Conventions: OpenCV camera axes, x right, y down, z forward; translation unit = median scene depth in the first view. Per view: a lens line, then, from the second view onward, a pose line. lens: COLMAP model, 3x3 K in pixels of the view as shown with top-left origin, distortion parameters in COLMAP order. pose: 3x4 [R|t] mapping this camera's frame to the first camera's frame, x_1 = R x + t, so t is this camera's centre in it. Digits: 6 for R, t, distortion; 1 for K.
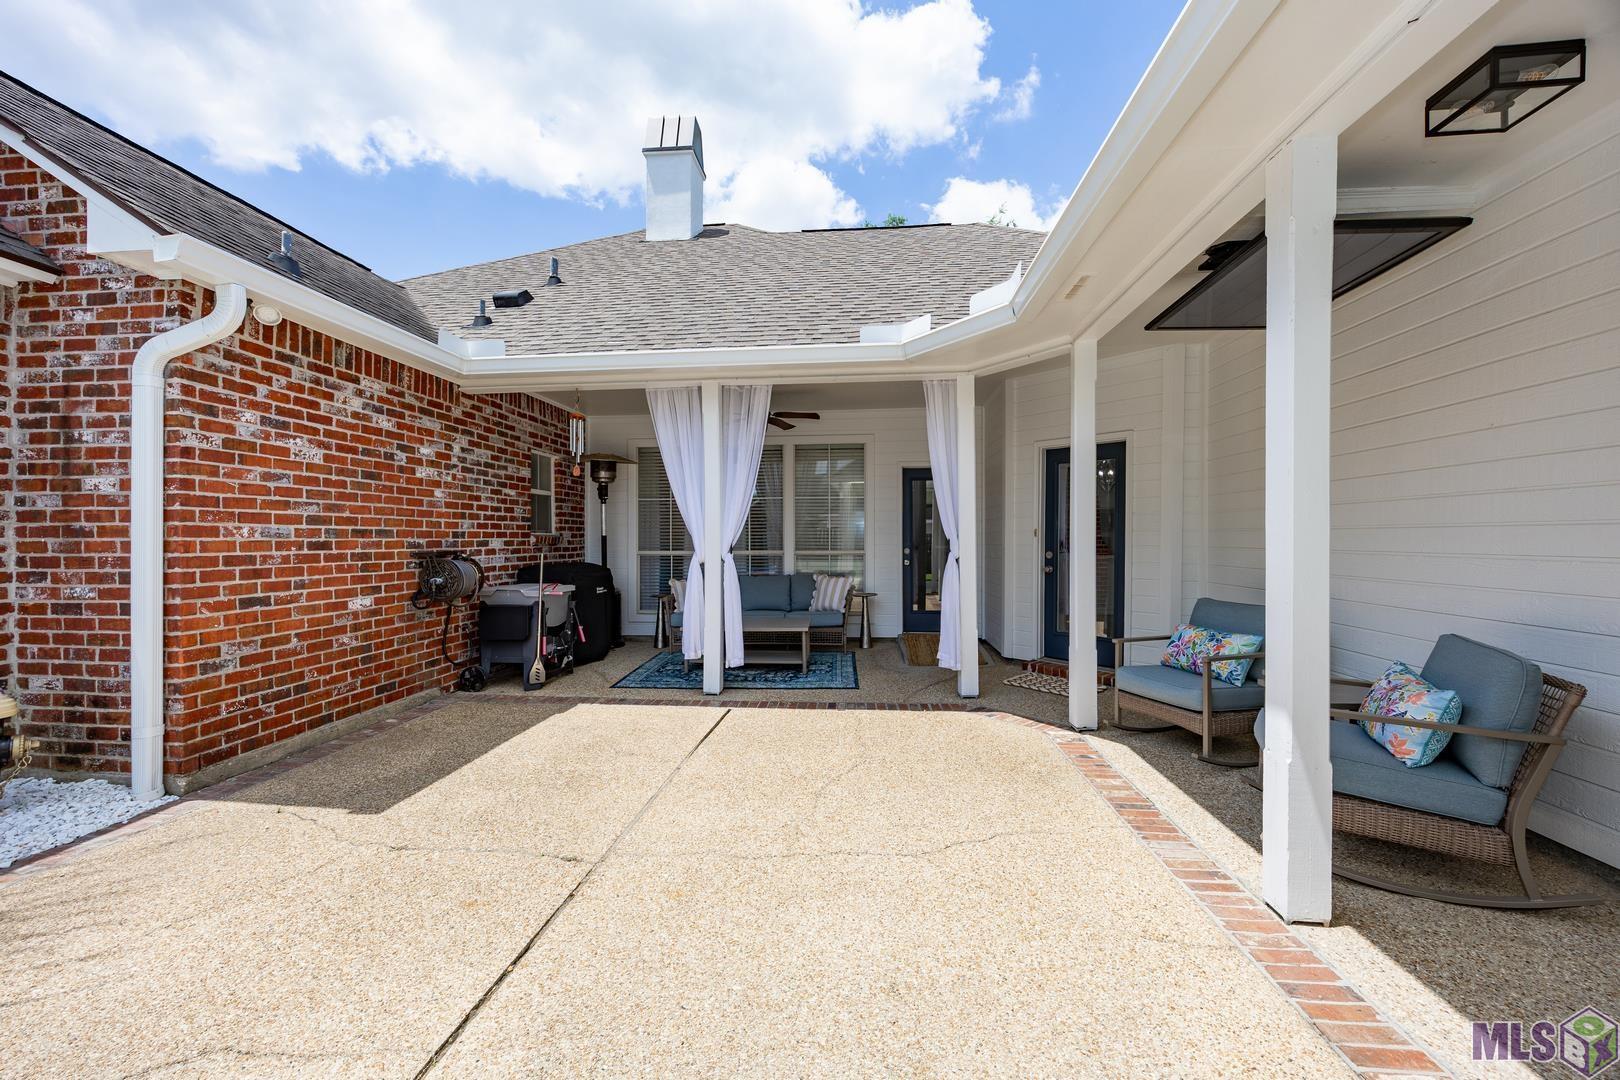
lens RADIAL K [[624.7, 0, 818.1], [0, 624.7, 538.5], [0, 0, 1]] dist [-0.001163, -0.000258]
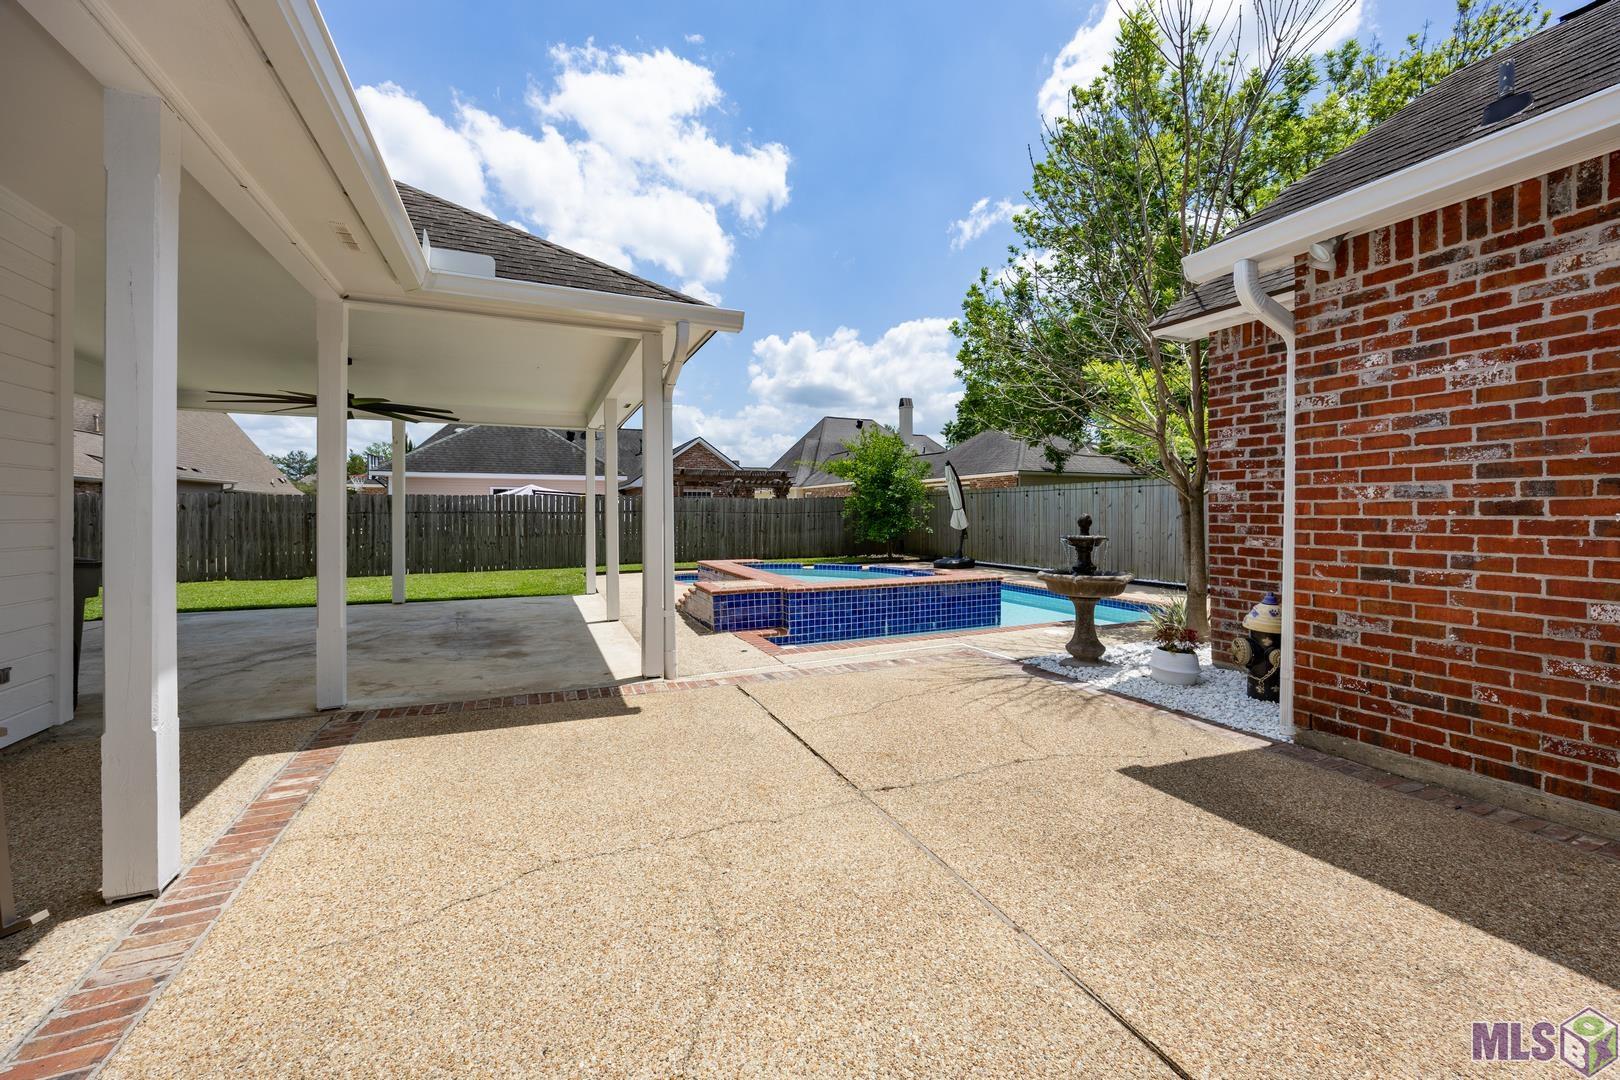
lens RADIAL K [[620.3, 0, 809.9], [0, 620.3, 511.9], [0, 0, 1]] dist [-0.007765, -0.000195]
pose [[-0.880093, 0.002634, -0.474795, 0.146239], [0.003630, 0.999993, -0.001182, 0.012106], [0.474788, -0.002764, -0.880096, 1.103138]]
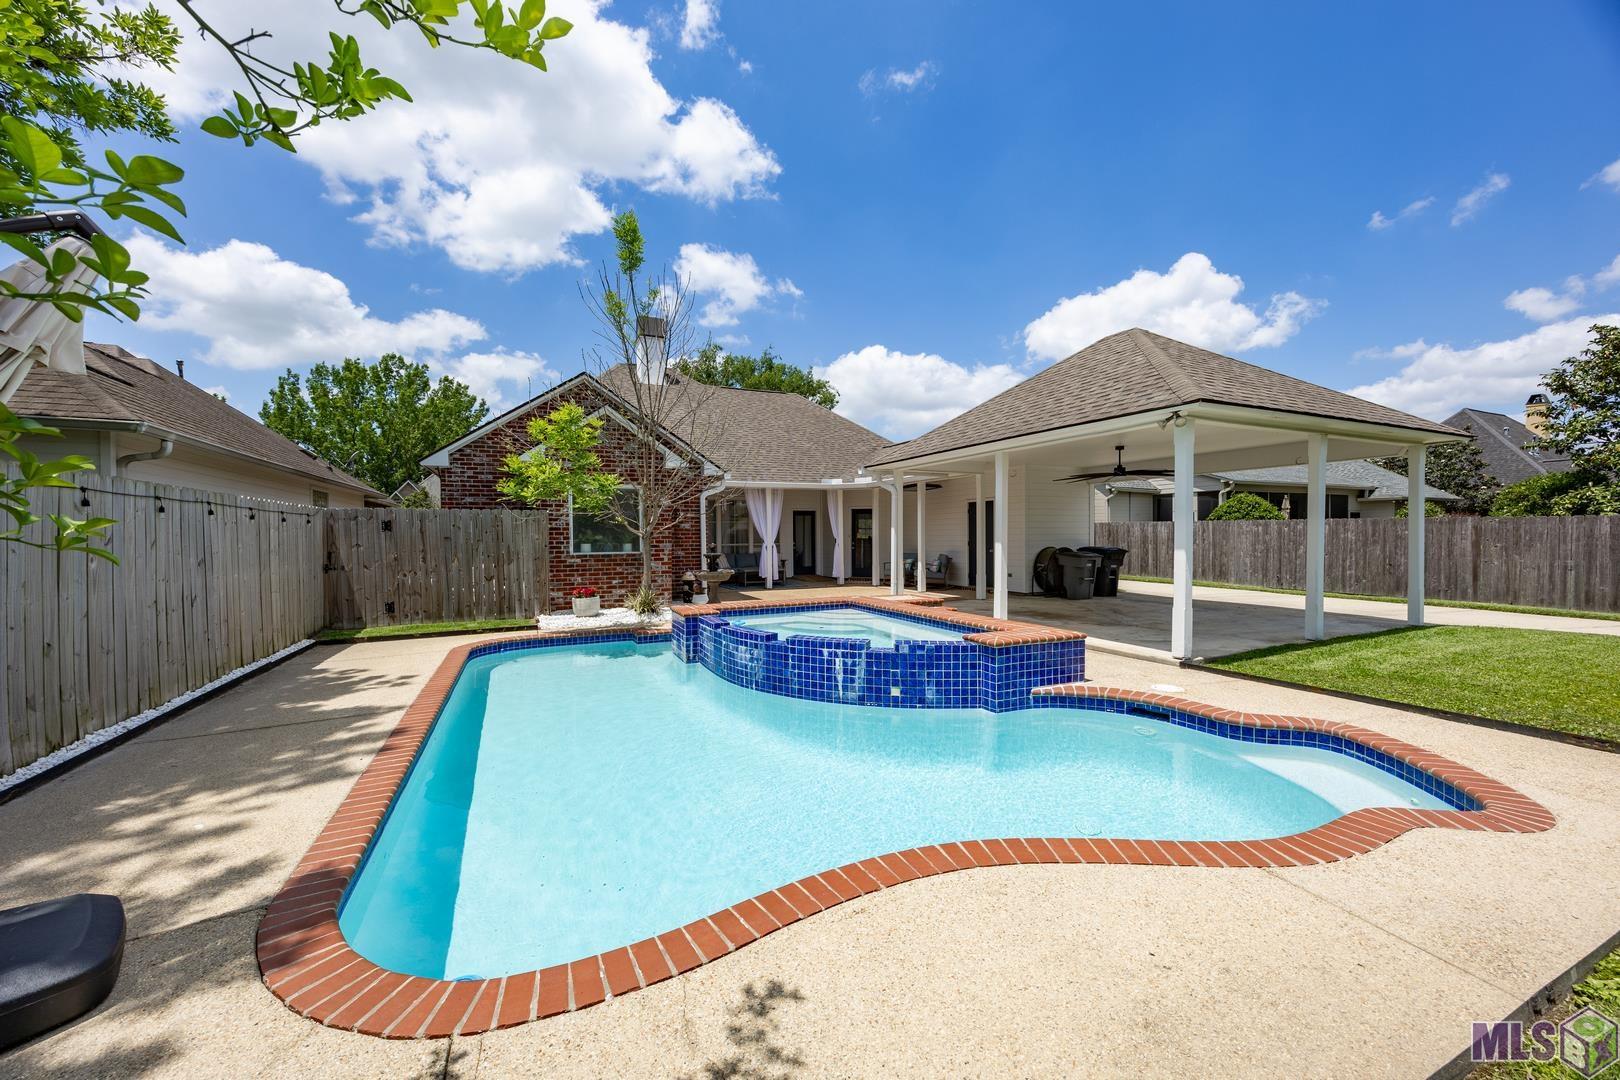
lens RADIAL K [[615.9, 0, 813.9], [0, 615.9, 544.1], [0, 0, 1]] dist [-0.001886, -0.000348]
pose [[0.861588, -0.010394, 0.507501, -1.805299], [0.005064, 0.999917, 0.011881, -0.010158], [-0.507582, -0.007667, 0.861569, -2.067824]]
